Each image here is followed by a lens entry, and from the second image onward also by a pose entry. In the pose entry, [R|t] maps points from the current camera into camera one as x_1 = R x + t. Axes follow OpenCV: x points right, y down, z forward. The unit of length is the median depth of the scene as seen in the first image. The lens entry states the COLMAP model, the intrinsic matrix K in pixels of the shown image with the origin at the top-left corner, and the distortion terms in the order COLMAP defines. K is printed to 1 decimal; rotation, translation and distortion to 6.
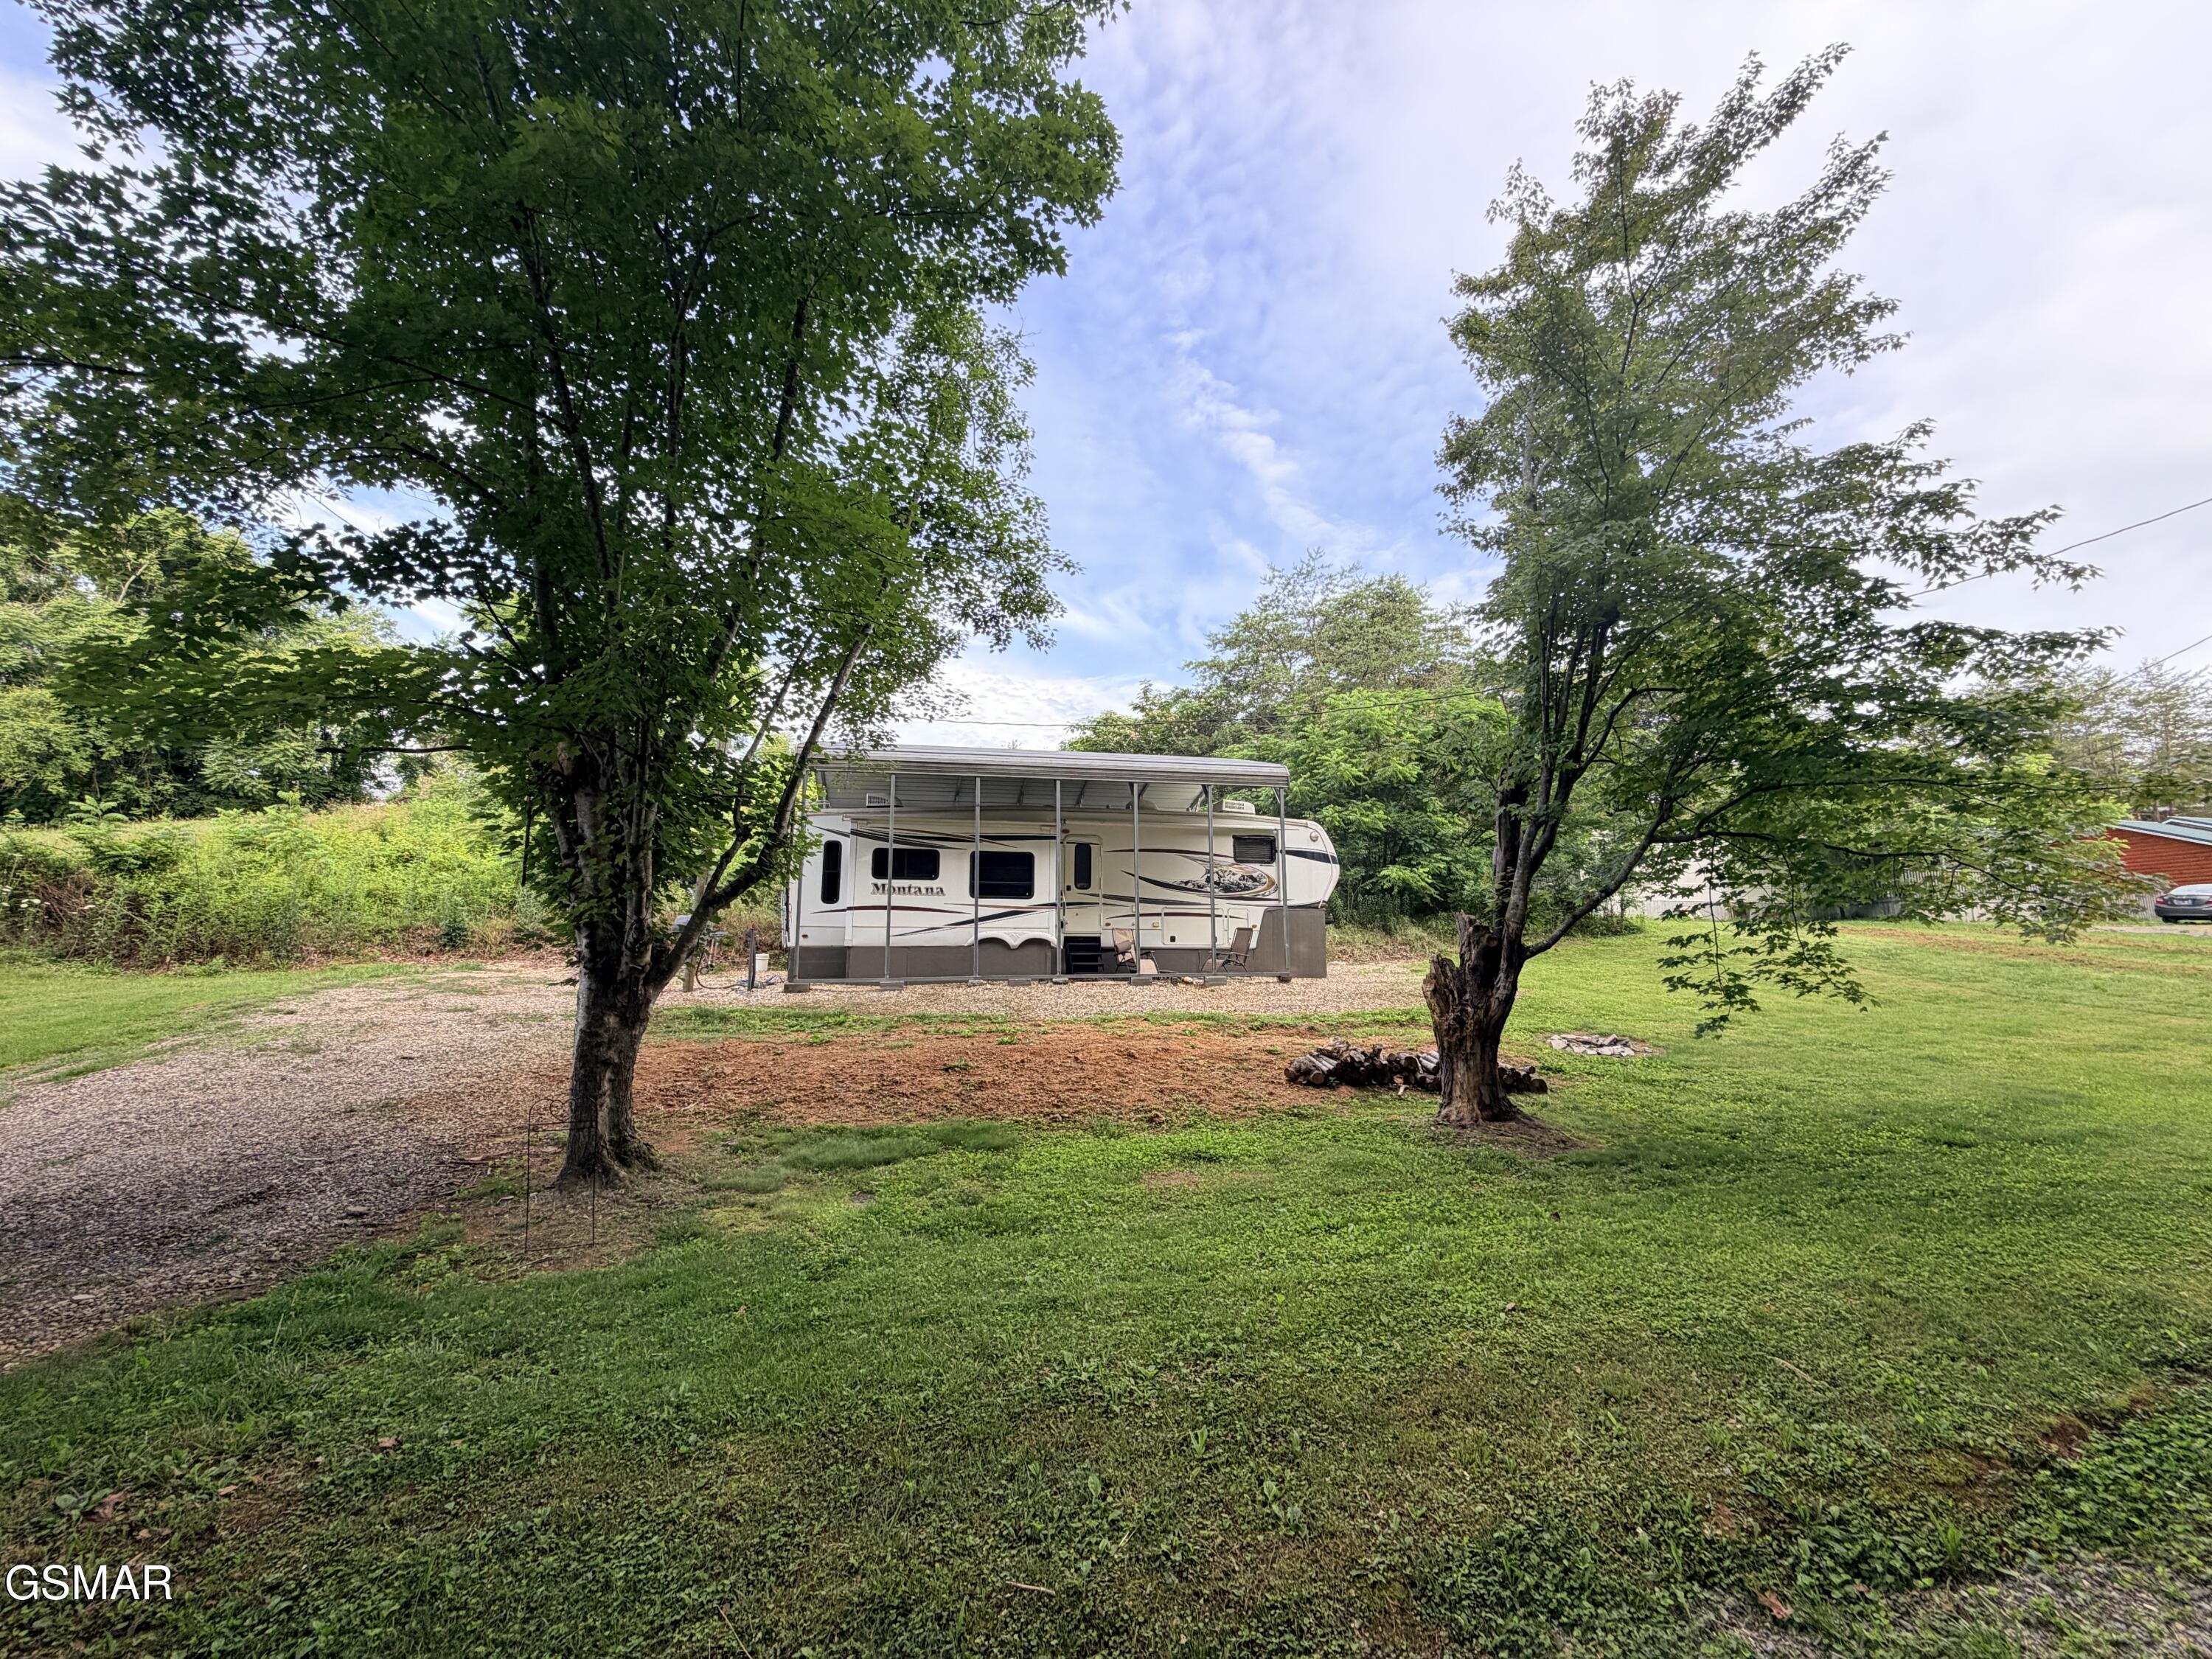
lens RADIAL K [[873.6, 0, 1097.3], [0, 873.6, 822.8], [0, 0, 1]] dist [0.001331, -0.000322]
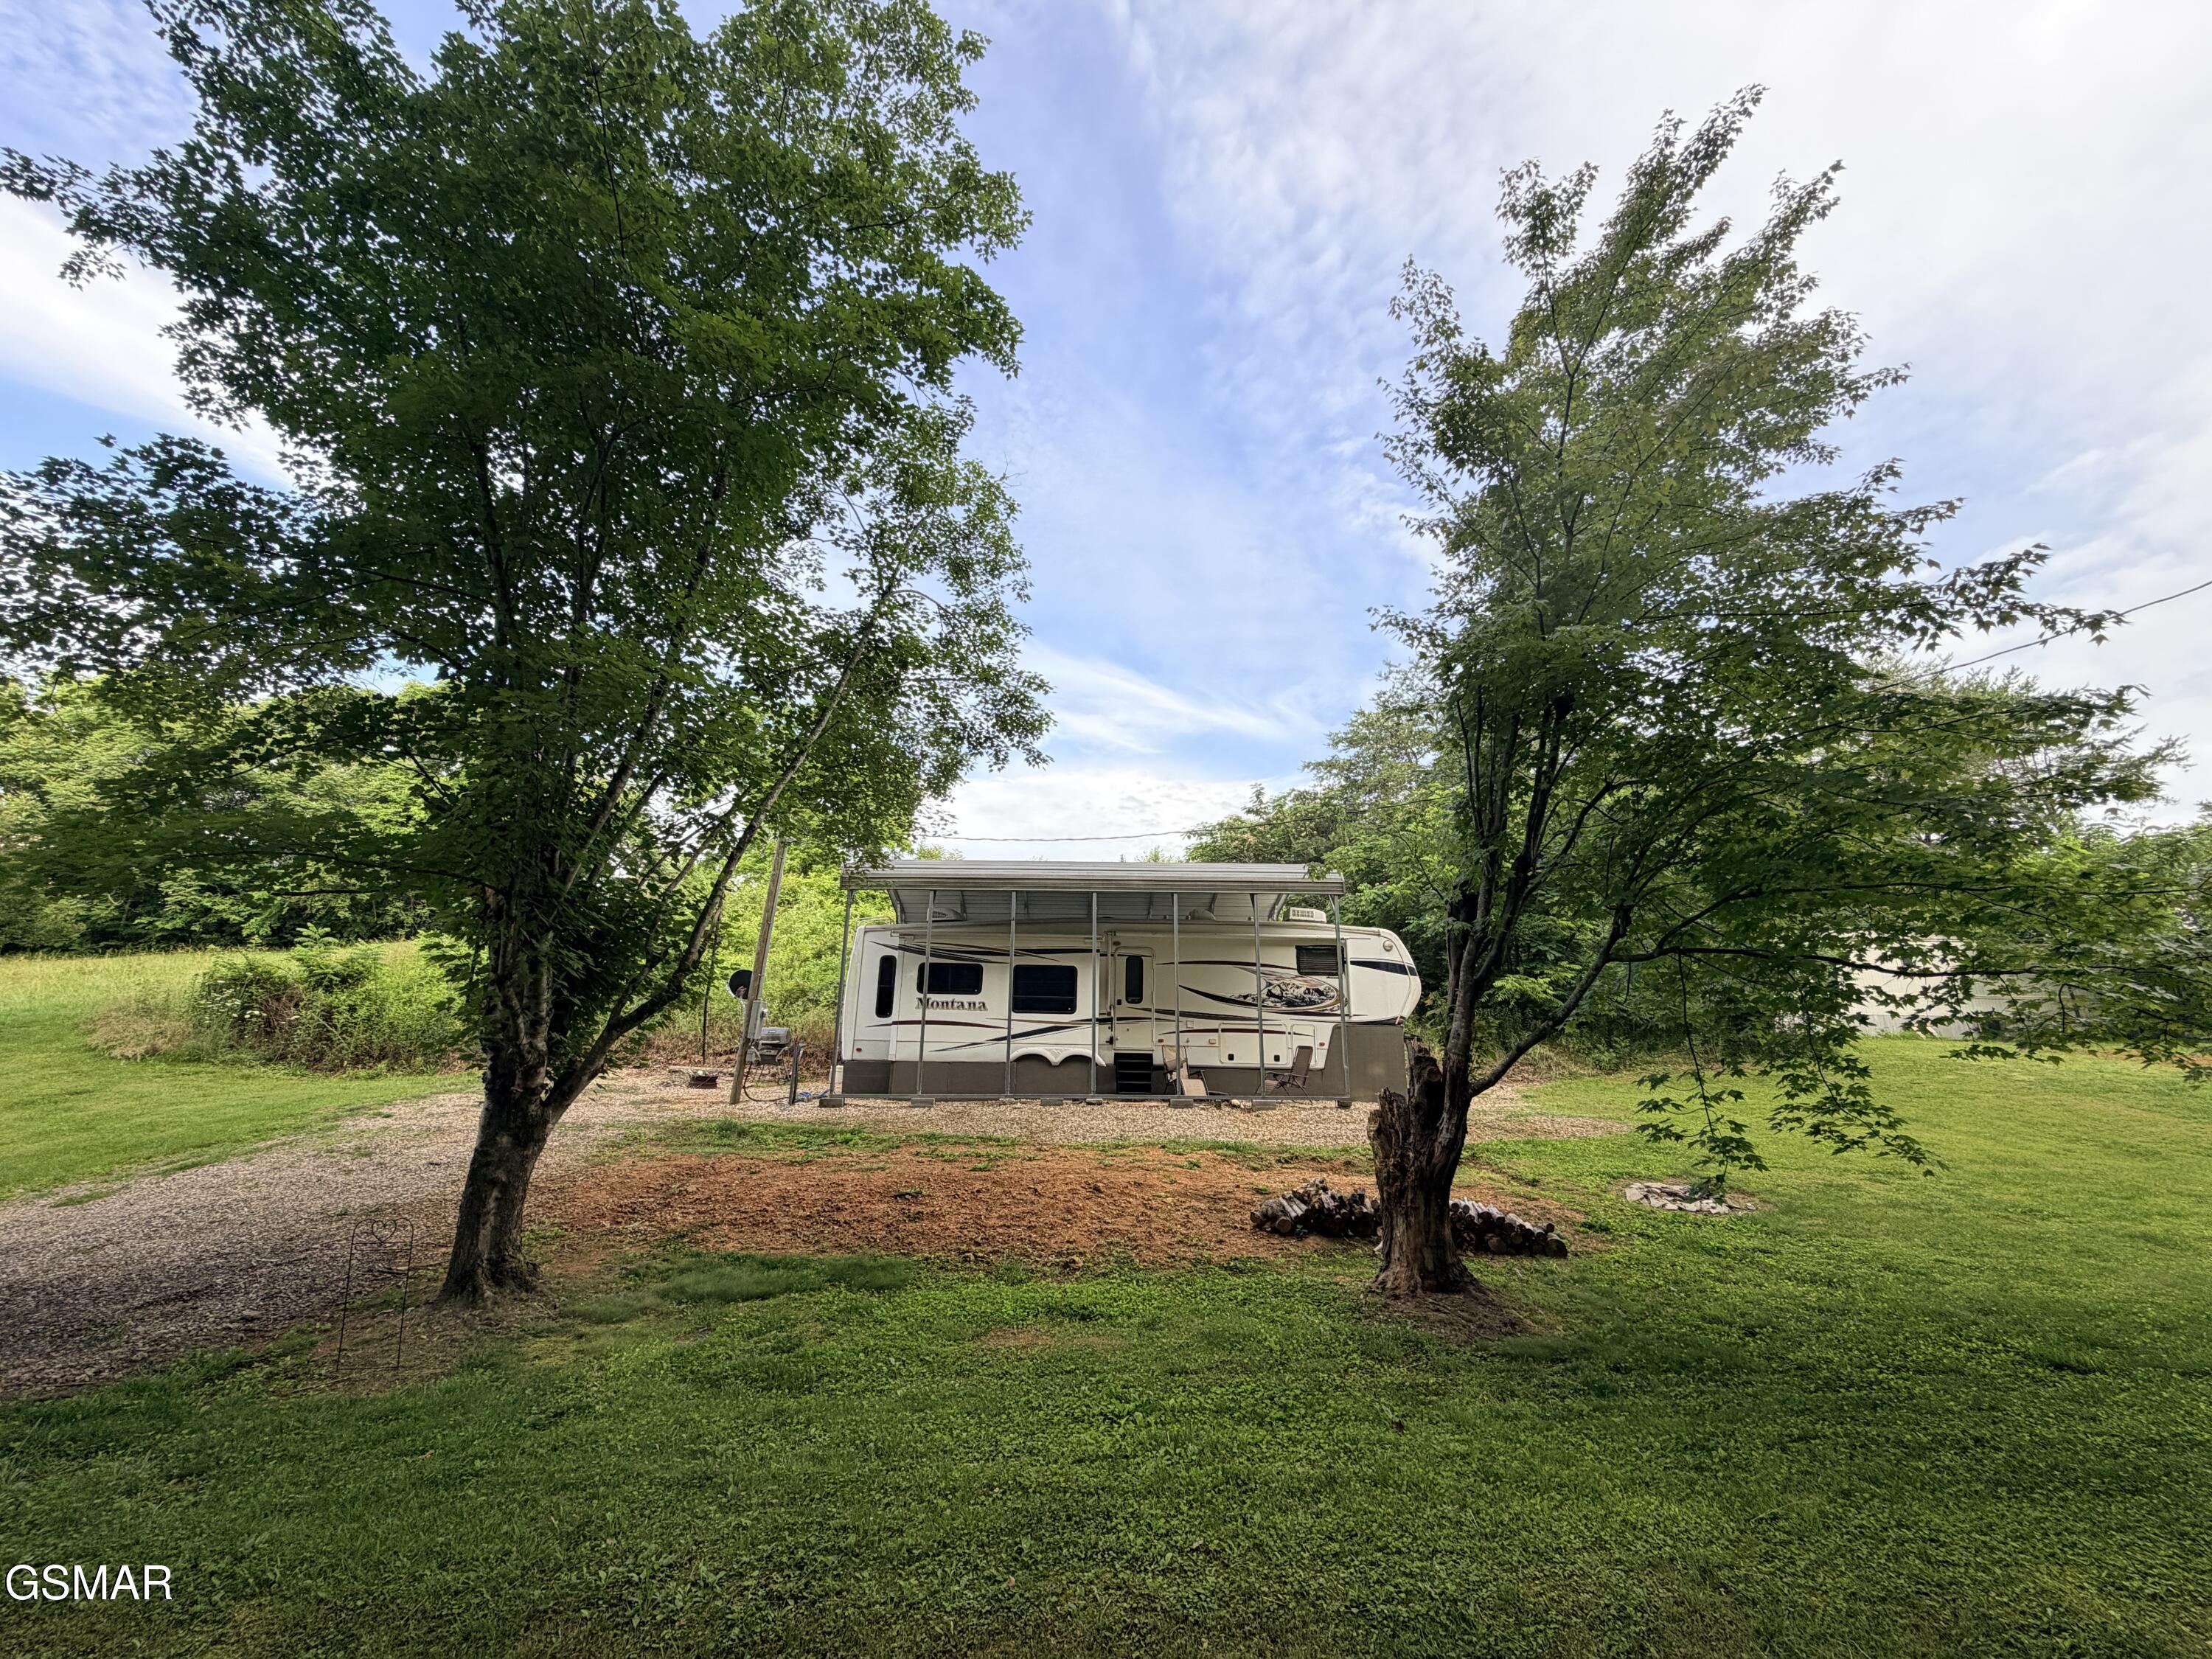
lens RADIAL K [[873.6, 0, 1104.3], [0, 873.6, 824.1], [0, 0, 1]] dist [0.001331, -0.000322]
pose [[0.980438, -0.037016, -0.193318, 0.272234], [0.014151, 0.992872, -0.118339, -0.014002], [0.196321, 0.113289, 0.973973, 0.045226]]
